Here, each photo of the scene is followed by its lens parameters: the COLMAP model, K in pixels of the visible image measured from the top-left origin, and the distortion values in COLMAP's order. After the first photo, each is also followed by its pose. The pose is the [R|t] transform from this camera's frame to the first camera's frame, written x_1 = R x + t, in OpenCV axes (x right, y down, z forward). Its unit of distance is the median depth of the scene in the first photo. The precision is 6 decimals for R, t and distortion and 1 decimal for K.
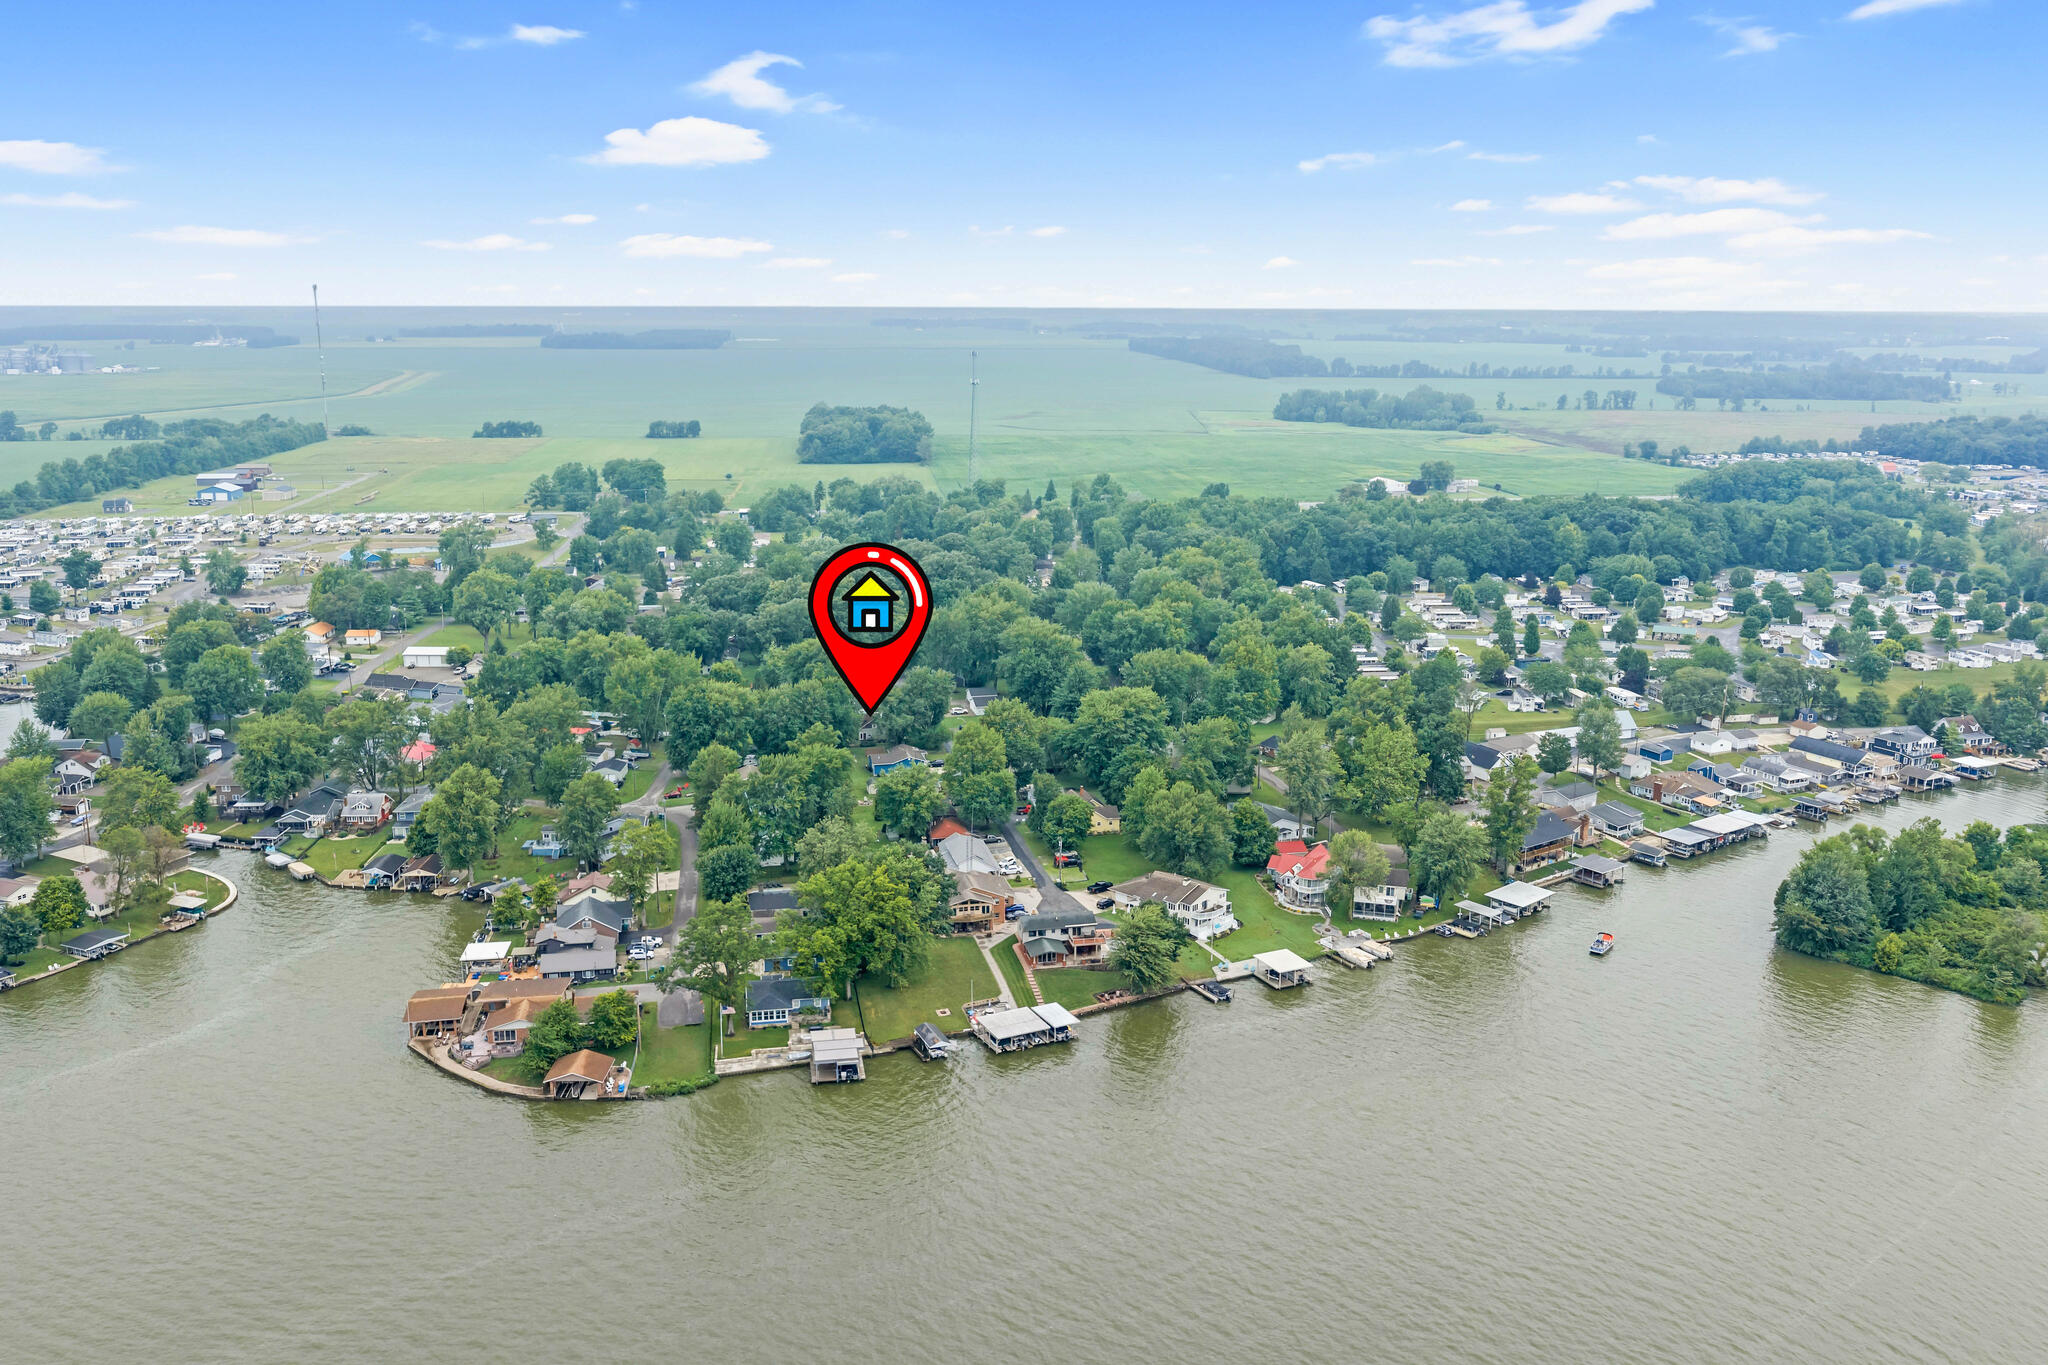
lens RADIAL K [[1684.7, 0, 1012.1], [0, 1684.7, 701.5], [0, 0, 1]] dist [0.023785, -0.043861]
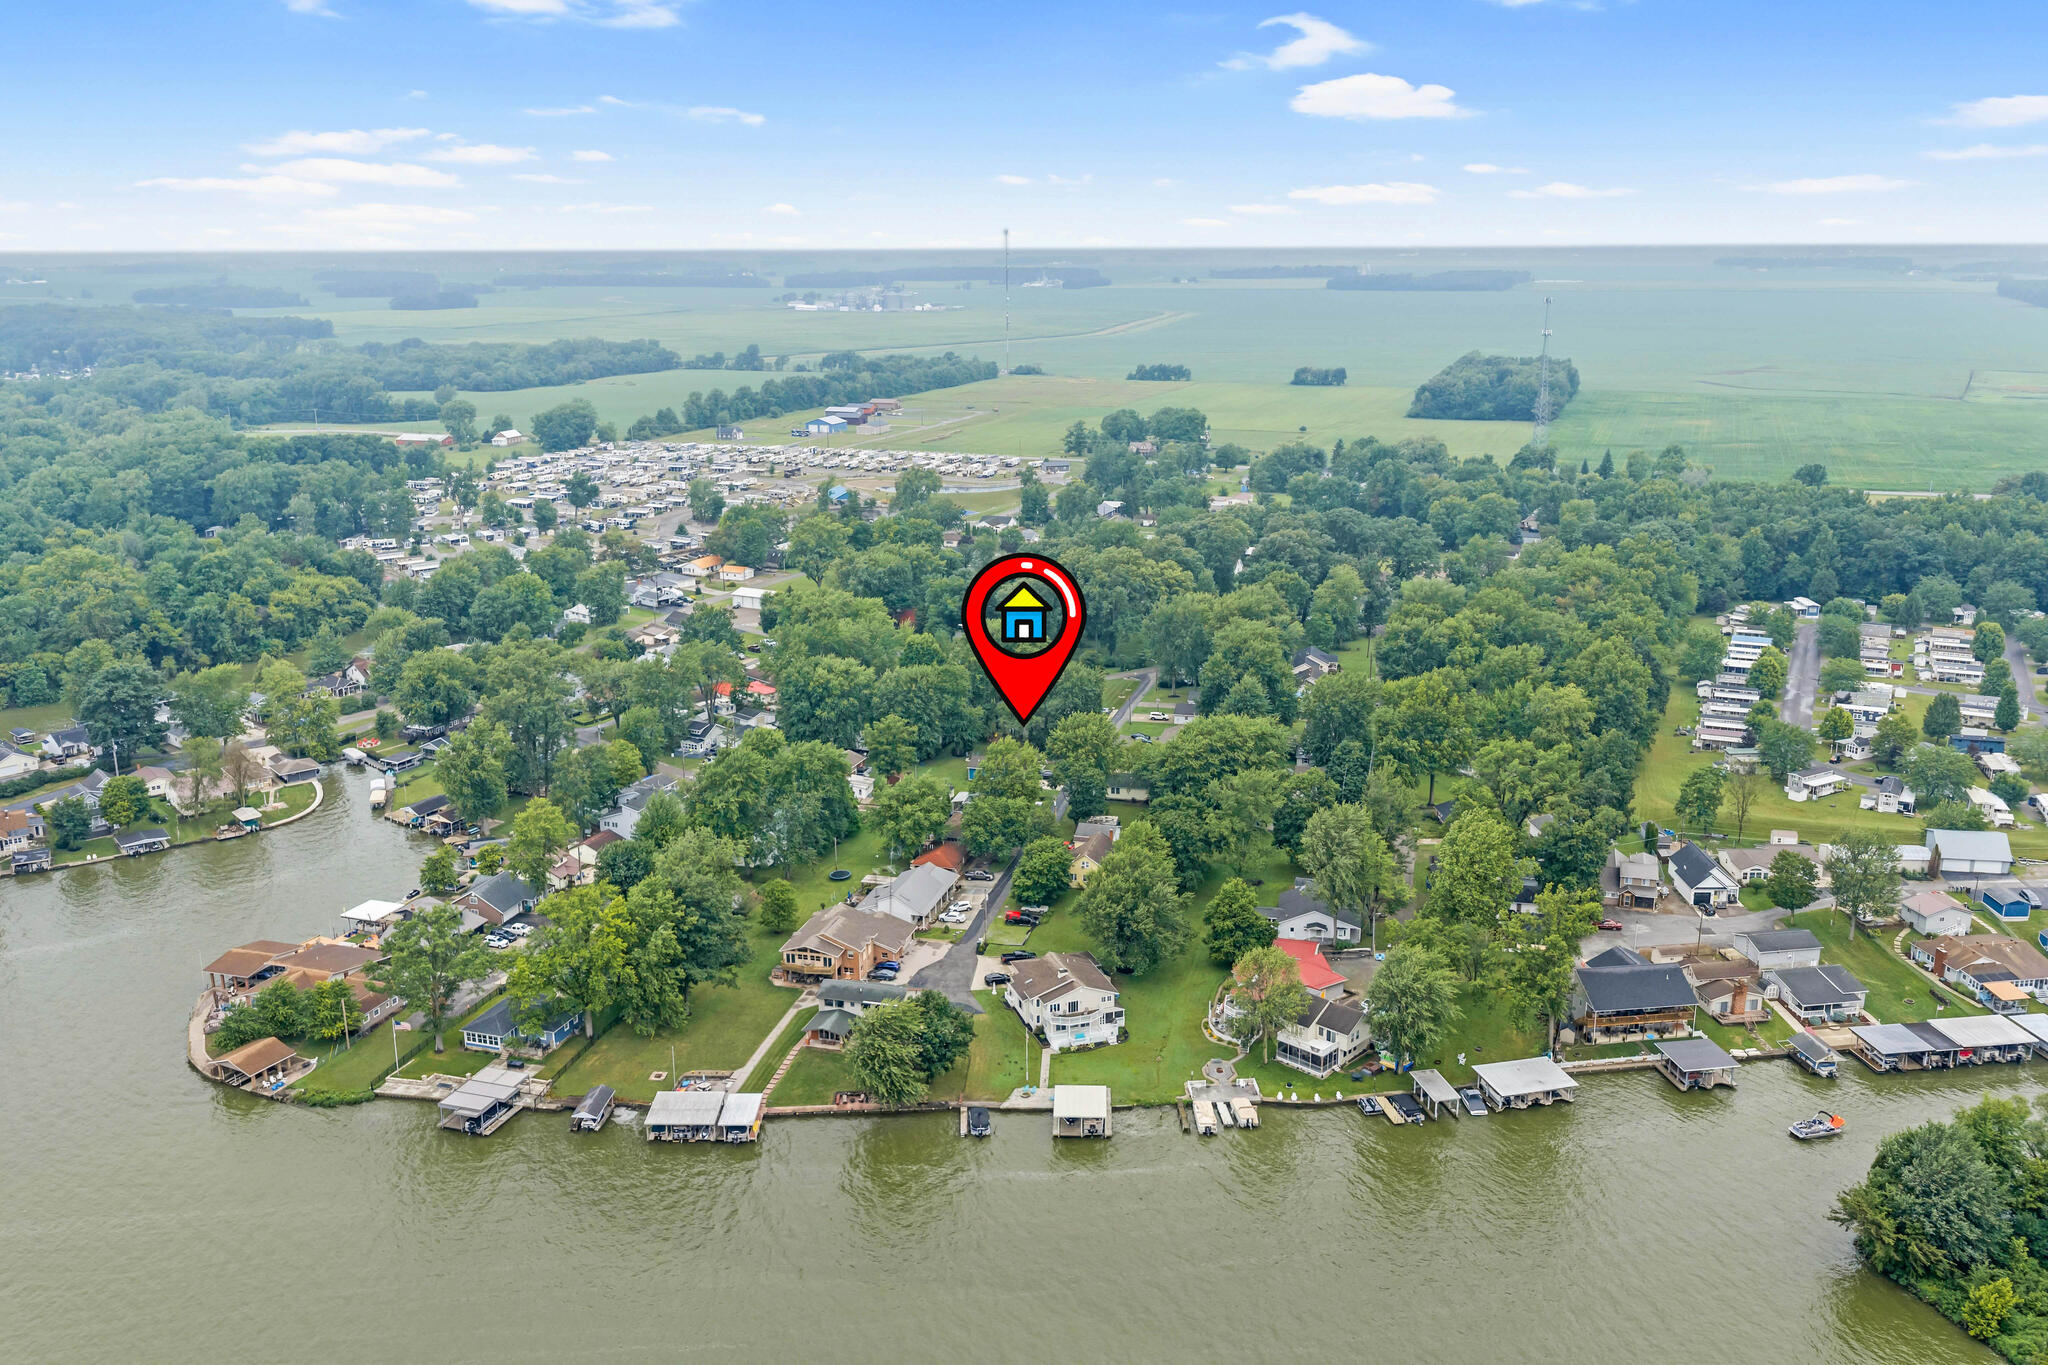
lens RADIAL K [[1684.7, 0, 1022.2], [0, 1684.7, 677.4], [0, 0, 1]] dist [0.023785, -0.043861]
pose [[0.883433, 0.109839, -0.455502, 0.212979], [-0.100716, 0.993927, 0.044337, -0.032462], [0.457606, 0.006708, 0.889130, 0.134908]]
